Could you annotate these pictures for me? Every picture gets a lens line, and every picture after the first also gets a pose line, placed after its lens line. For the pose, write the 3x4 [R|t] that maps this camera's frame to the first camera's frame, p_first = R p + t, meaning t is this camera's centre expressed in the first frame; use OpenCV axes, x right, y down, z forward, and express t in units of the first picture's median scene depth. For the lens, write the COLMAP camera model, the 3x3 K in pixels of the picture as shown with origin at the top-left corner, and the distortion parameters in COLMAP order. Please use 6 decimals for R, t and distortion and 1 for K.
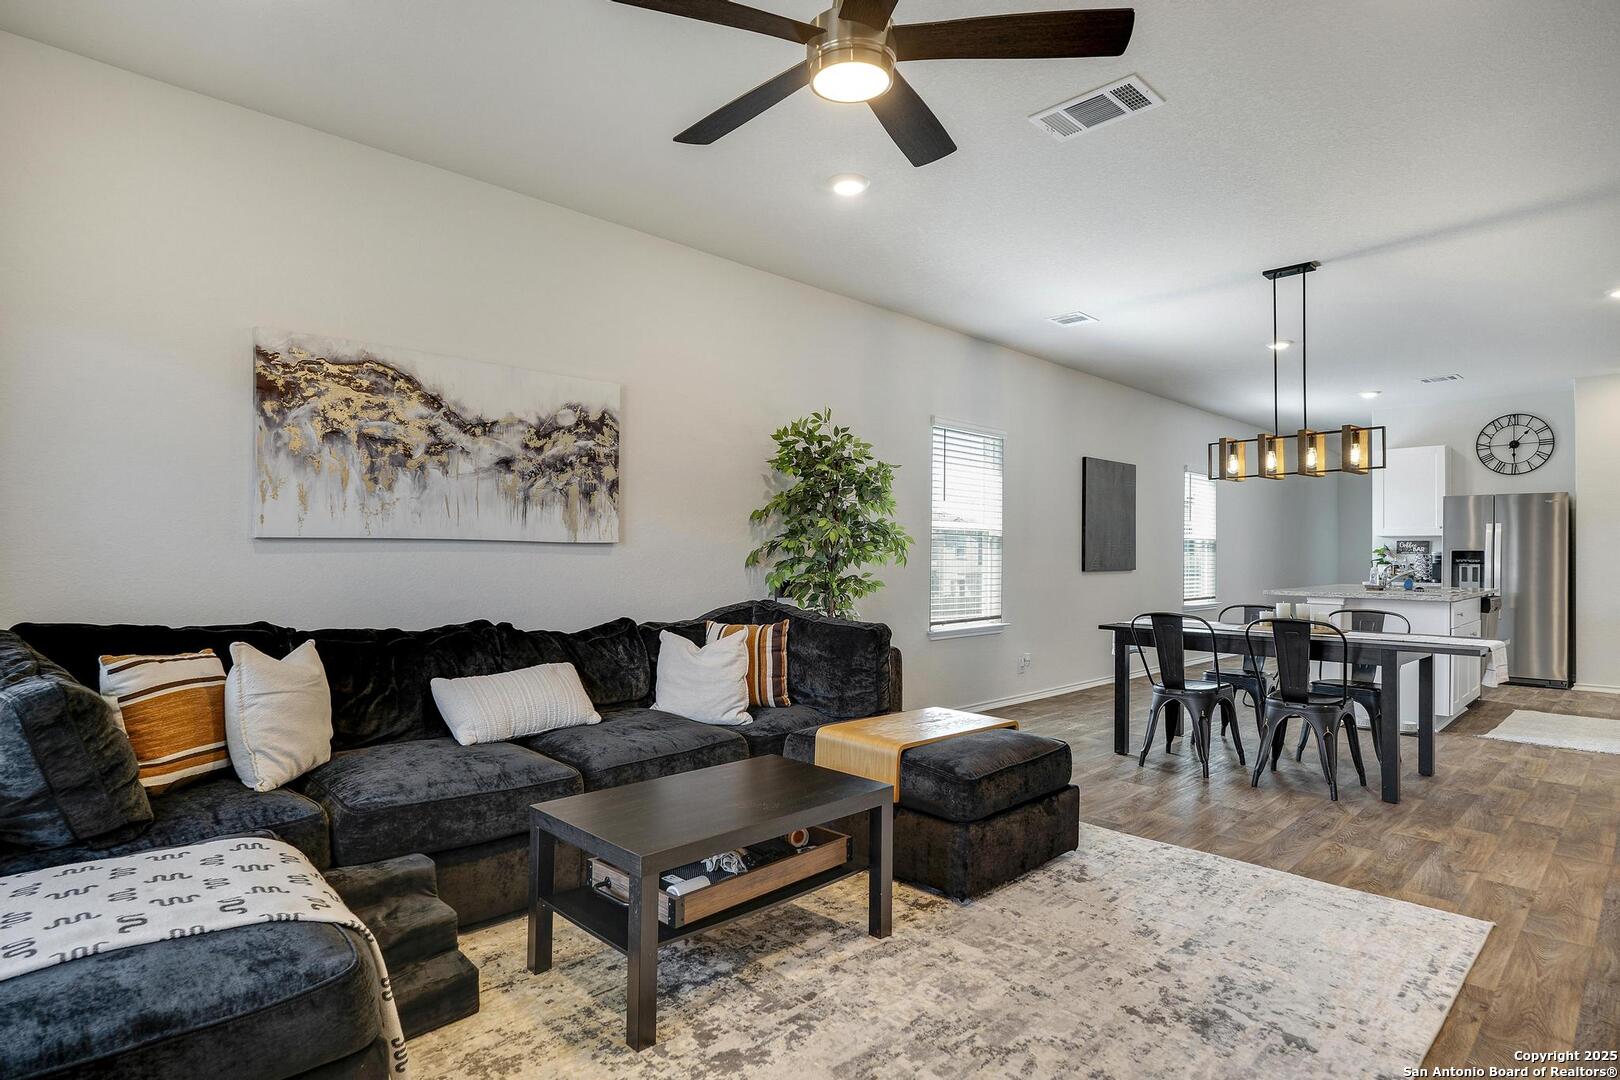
lens RADIAL K [[846.4, 0, 809.3], [0, 846.4, 545.9], [0, 0, 1]] dist [-0.000752, -0.000115]
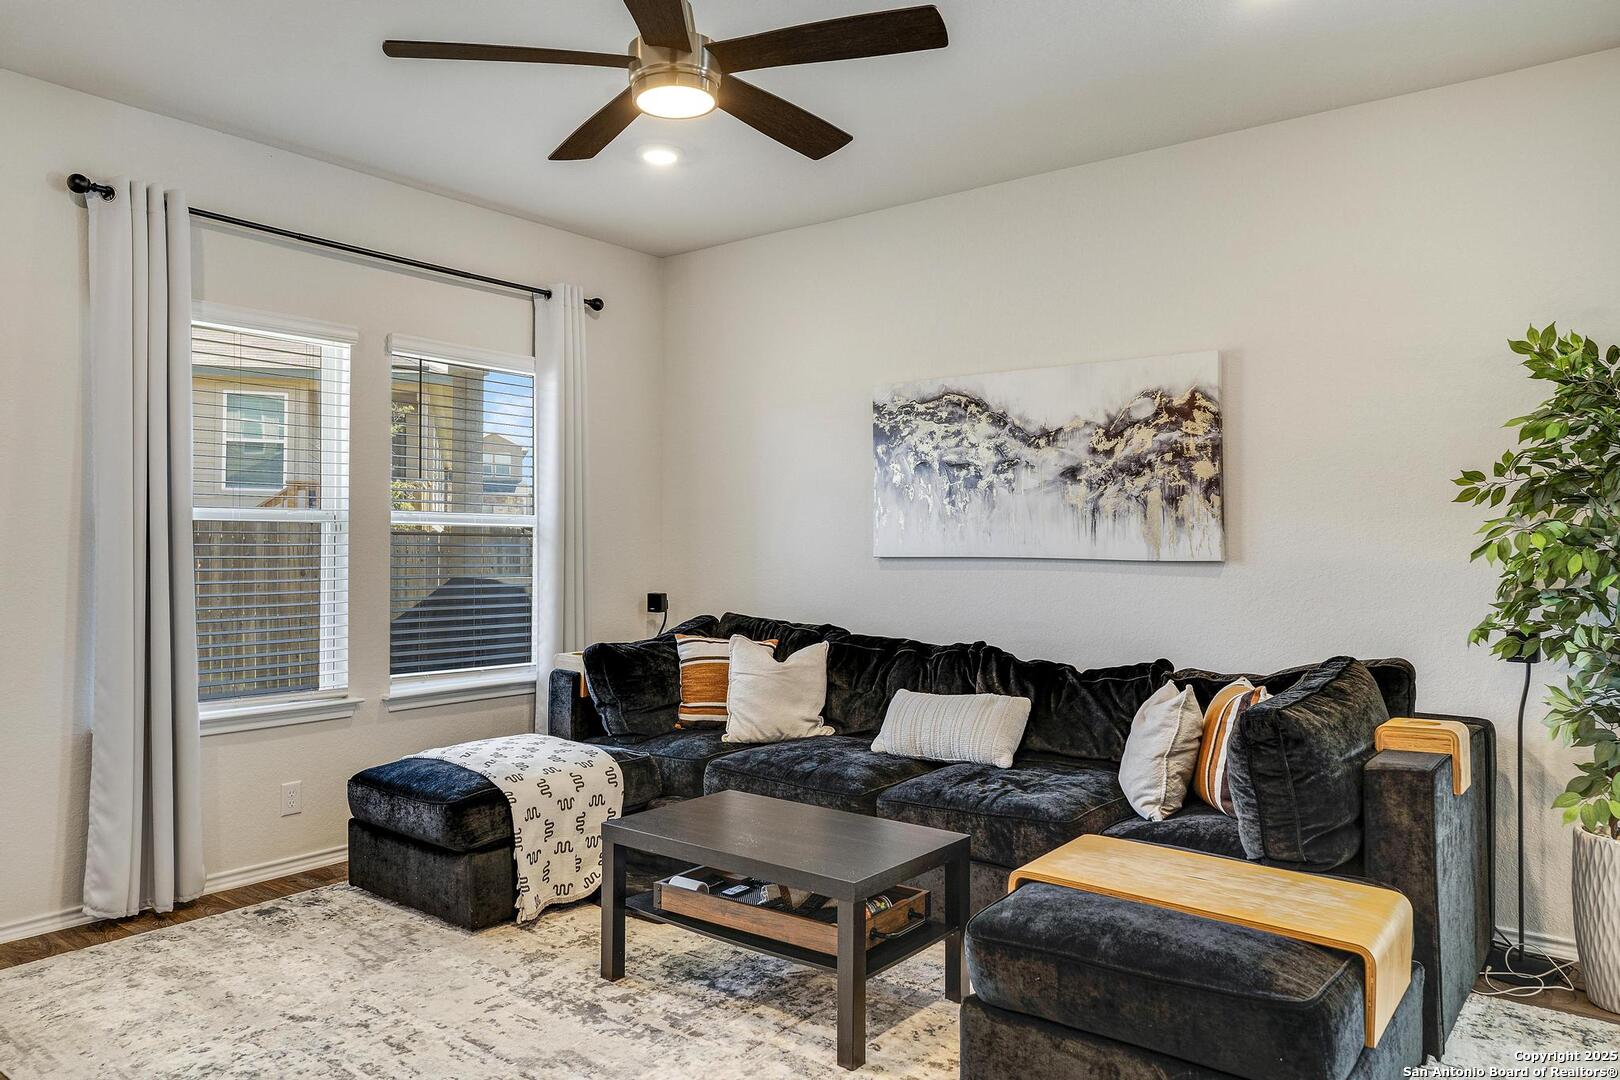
lens RADIAL K [[1097.3, 0, 809.8], [0, 1097.3, 542.7], [0, 0, 1]] dist [-0.012326, -0.000655]
pose [[0.143401, -0.007803, -0.989634, 0.793523], [0.005600, 0.999959, -0.007073, -0.017870], [0.989649, -0.004528, 0.143439, 0.588394]]
